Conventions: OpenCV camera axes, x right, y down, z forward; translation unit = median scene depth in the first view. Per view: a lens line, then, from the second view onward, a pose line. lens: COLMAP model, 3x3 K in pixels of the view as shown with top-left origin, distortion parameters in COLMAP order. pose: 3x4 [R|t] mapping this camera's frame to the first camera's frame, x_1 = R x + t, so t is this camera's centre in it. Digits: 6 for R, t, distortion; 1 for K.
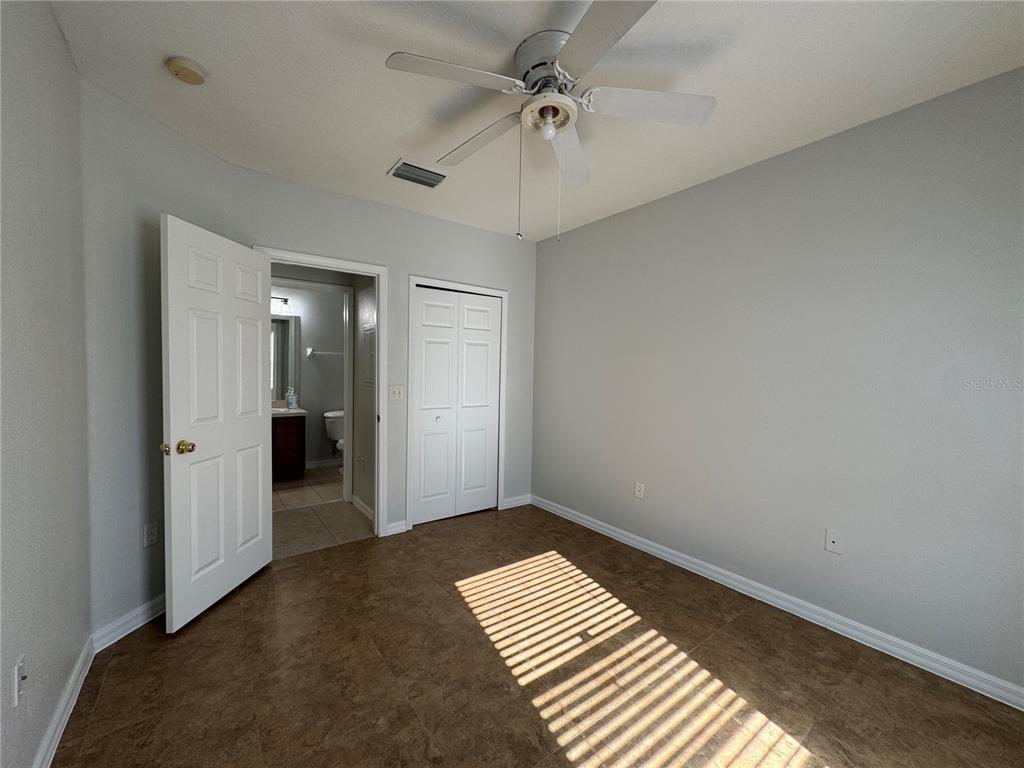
lens RADIAL K [[407.3, 0, 511.8], [0, 407.3, 388.4], [0, 0, 1]] dist [-0.003982, 0.000681]
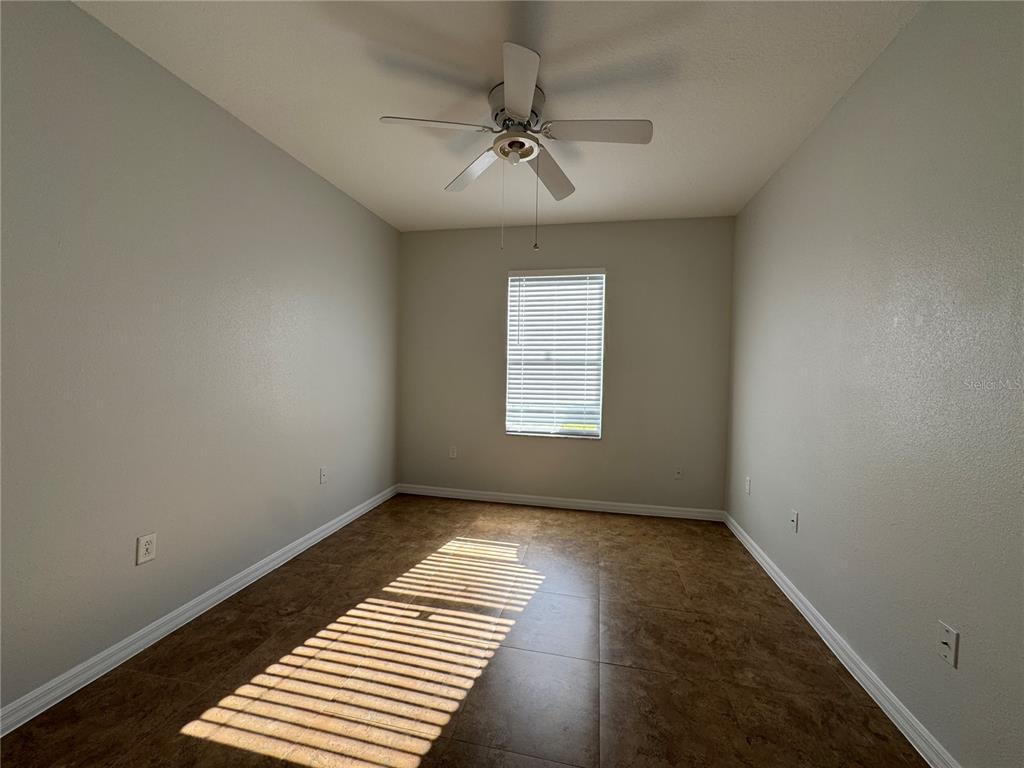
lens RADIAL K [[407.3, 0, 511.7], [0, 407.3, 382.0], [0, 0, 1]] dist [-0.003982, 0.000681]
pose [[-0.653684, -0.058923, 0.754470, -0.679904], [0.003384, 0.996727, 0.080775, -0.052571], [-0.756760, 0.055355, -0.651345, 1.433692]]
